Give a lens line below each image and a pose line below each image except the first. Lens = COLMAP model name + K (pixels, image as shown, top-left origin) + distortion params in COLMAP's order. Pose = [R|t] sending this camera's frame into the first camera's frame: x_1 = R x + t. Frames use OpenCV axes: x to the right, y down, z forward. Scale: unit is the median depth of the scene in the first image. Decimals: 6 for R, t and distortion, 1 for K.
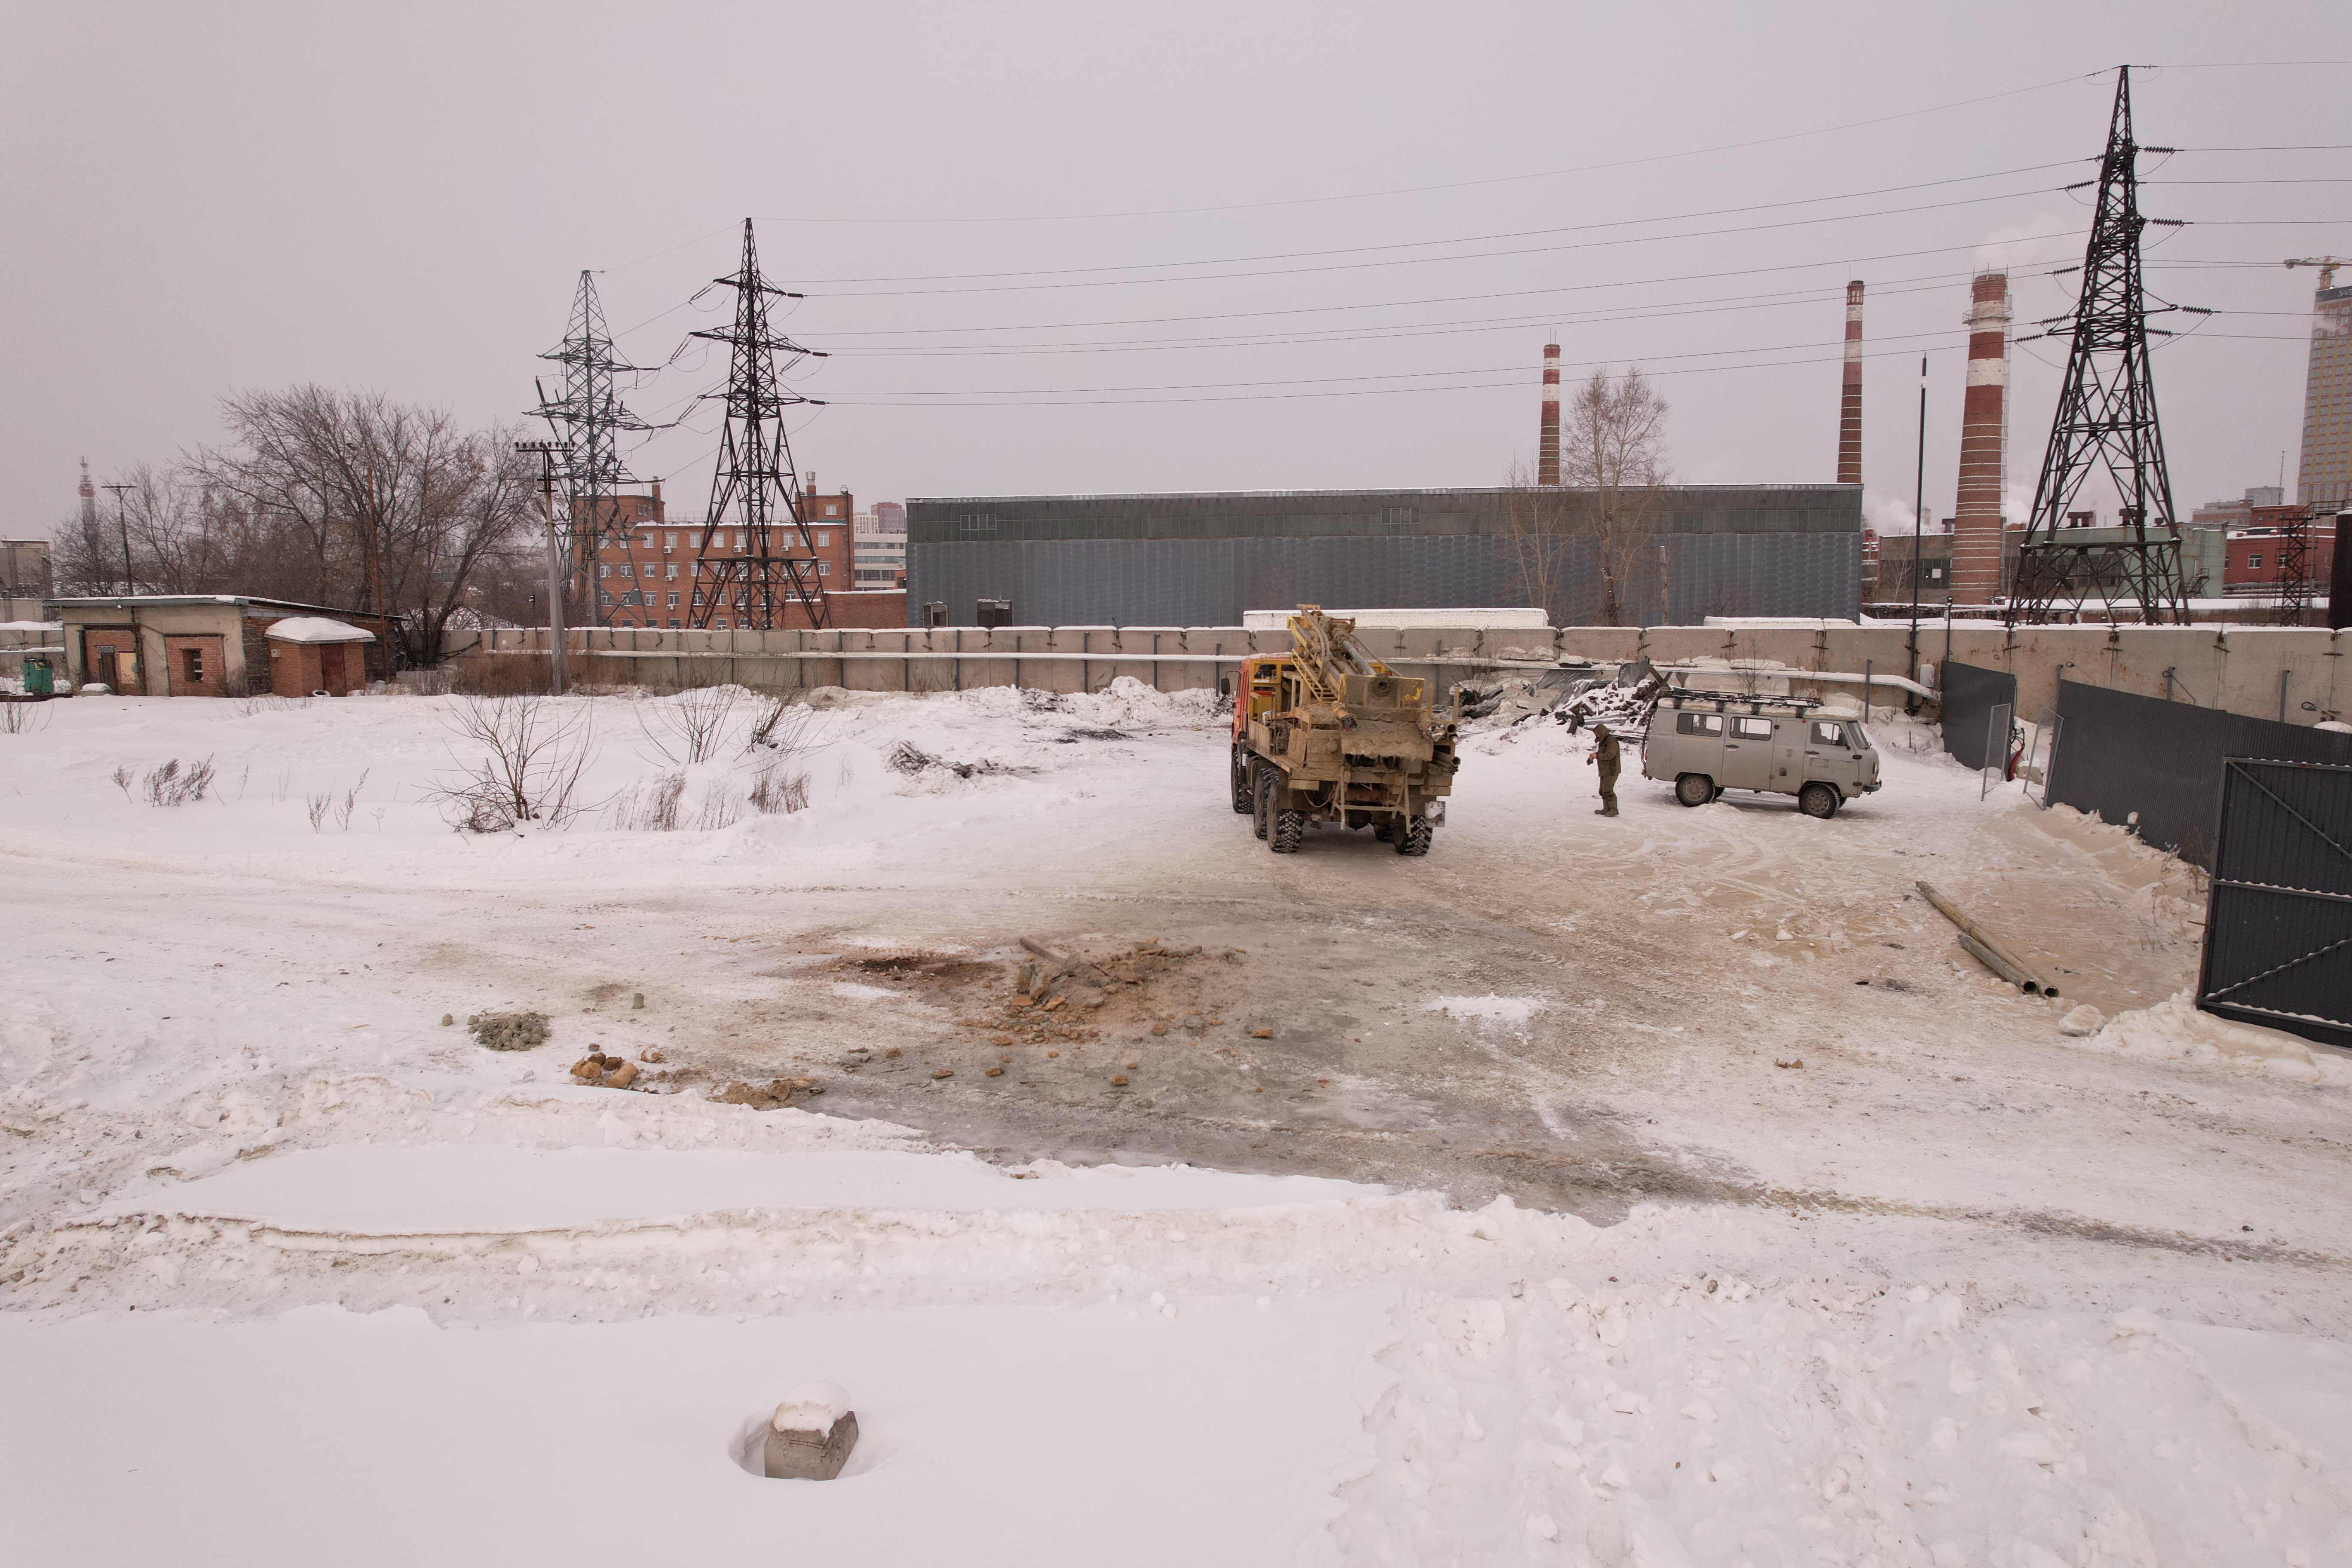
lens RADIAL K [[1463.9, 0, 1173.4], [0, 1463.9, 826.8], [0, 0, 1]] dist [-0.066913, 0.056806]
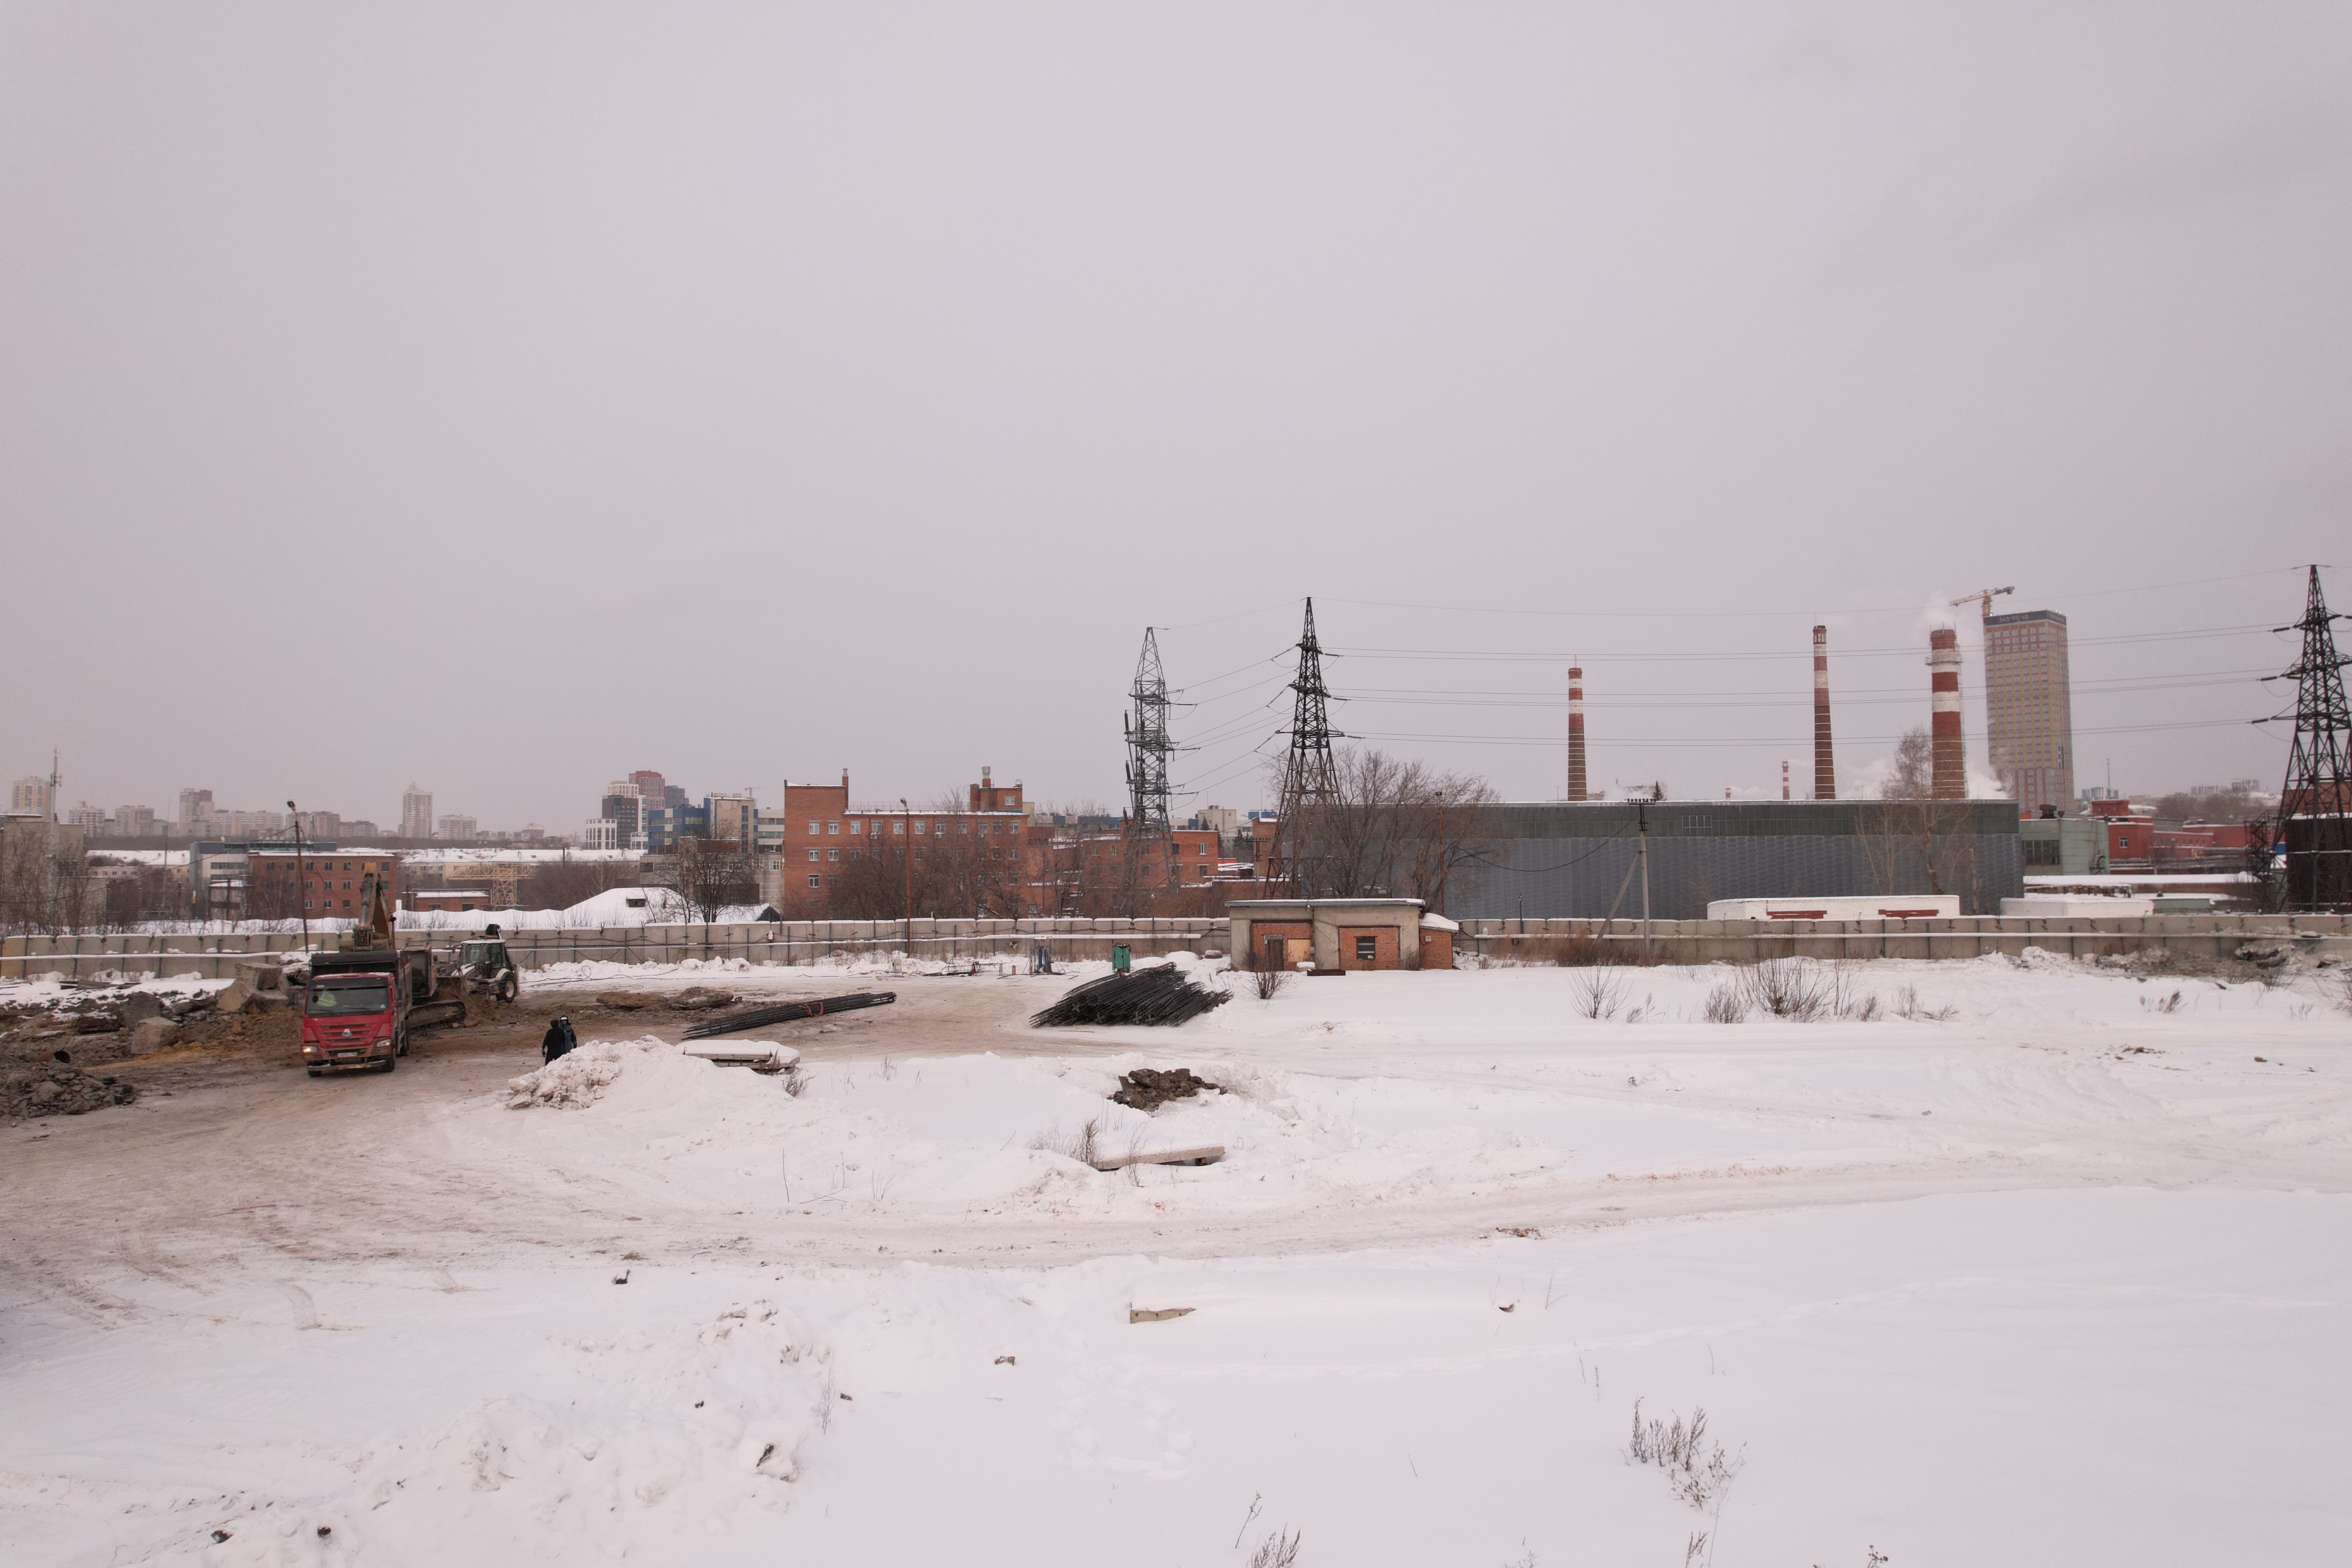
lens RADIAL K [[1489.5, 0, 1179.1], [0, 1489.5, 793.7], [0, 0, 1]] dist [-0.086495, 0.078535]
pose [[0.982326, 0.007724, 0.187019, -0.724914], [0.030572, 0.979110, -0.201020, 0.016225], [-0.184665, 0.203185, 0.961569, -0.245589]]
